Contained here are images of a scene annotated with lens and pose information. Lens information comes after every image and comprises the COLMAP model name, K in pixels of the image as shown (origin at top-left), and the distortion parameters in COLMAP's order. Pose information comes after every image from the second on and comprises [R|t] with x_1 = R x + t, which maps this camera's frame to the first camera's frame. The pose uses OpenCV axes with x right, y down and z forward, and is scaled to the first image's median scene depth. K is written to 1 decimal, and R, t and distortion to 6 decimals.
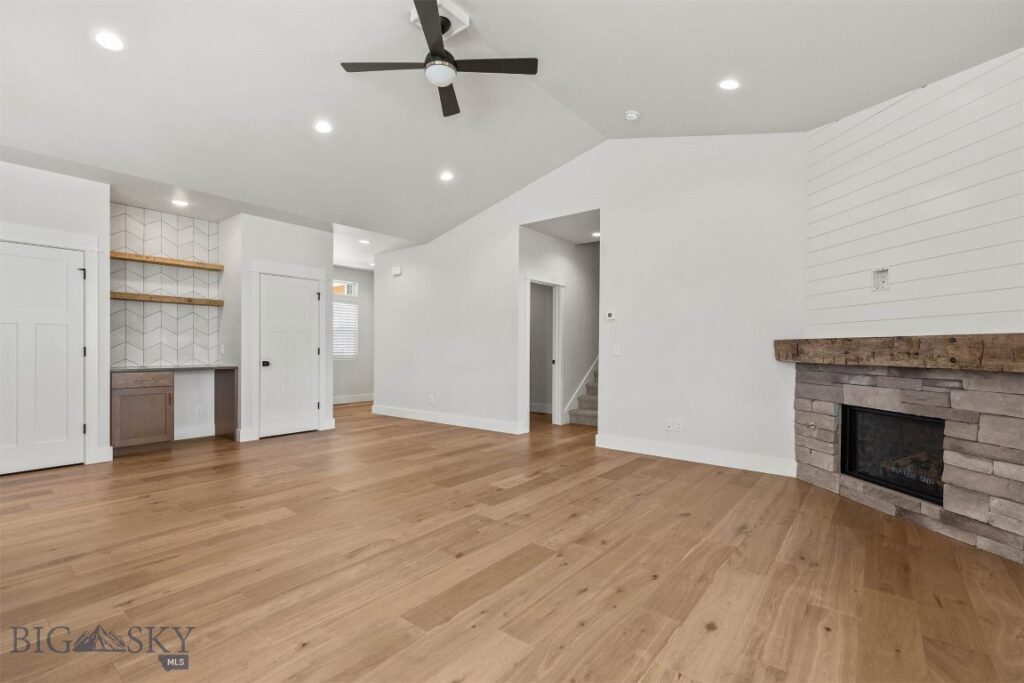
lens RADIAL K [[462.5, 0, 515.7], [0, 462.5, 350.0], [0, 0, 1]] dist [0.003200, 0.000481]
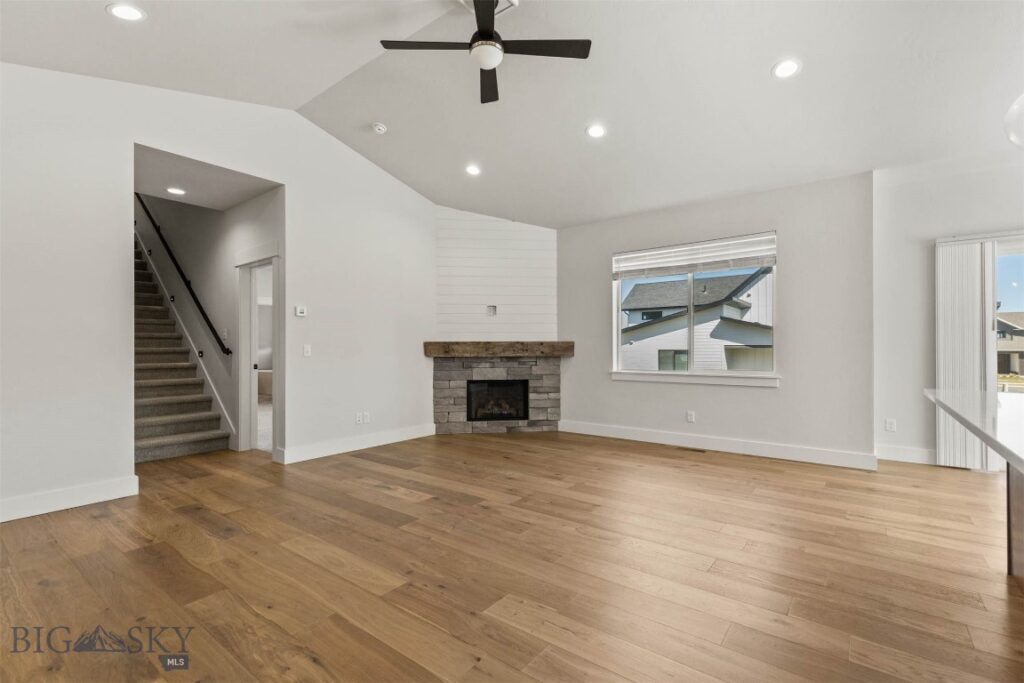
lens RADIAL K [[462.5, 0, 507.7], [0, 462.5, 345.5], [0, 0, 1]] dist [0.003200, 0.000481]
pose [[-0.005892, 0.000048, 0.999983, -1.096864], [0.005501, 0.999985, -0.000016, -0.010950], [-0.999968, 0.005501, -0.005892, 0.957599]]
